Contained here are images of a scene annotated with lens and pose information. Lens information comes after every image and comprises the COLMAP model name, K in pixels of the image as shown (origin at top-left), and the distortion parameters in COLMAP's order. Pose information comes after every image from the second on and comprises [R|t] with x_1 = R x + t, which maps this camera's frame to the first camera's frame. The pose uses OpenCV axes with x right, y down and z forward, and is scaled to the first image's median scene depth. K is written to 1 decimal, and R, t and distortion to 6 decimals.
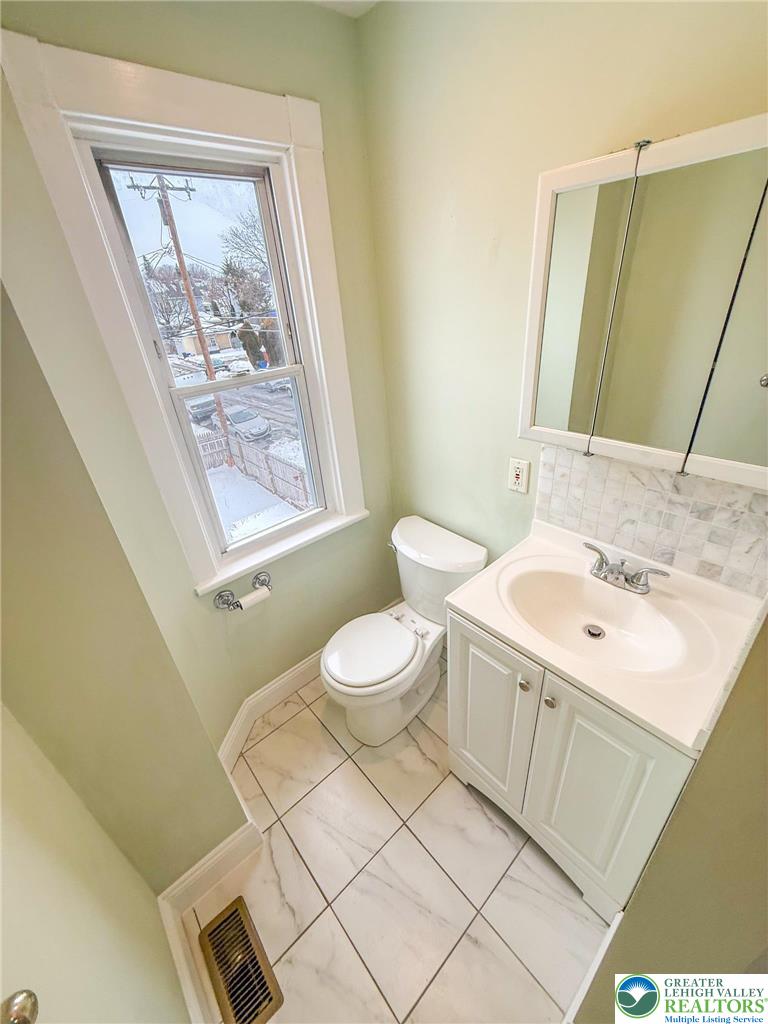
lens RADIAL K [[417.2, 0, 384.0], [0, 417.2, 512.0], [0, 0, 1]] dist [0.001215, 0.000029]
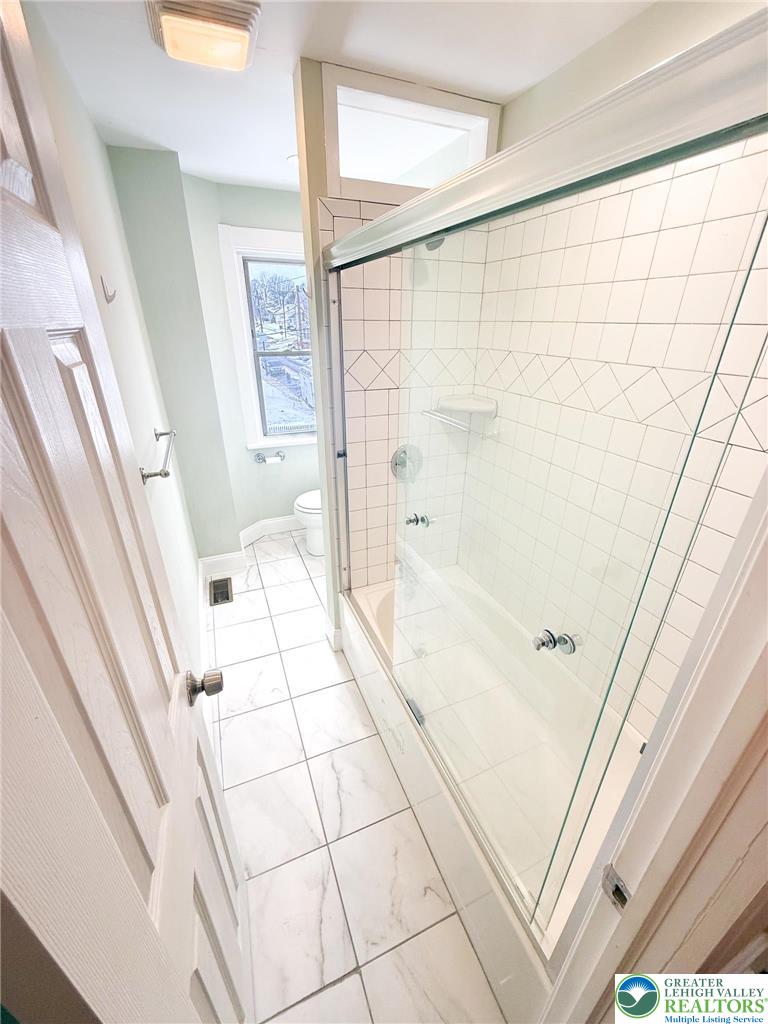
lens RADIAL K [[417.2, 0, 384.0], [0, 417.2, 512.0], [0, 0, 1]] dist [0.001215, 0.000029]
pose [[0.945847, 0.208854, -0.248500, 0.806103], [-0.220230, 0.975271, -0.018570, 0.396681], [0.238477, 0.072292, 0.968454, -0.867972]]
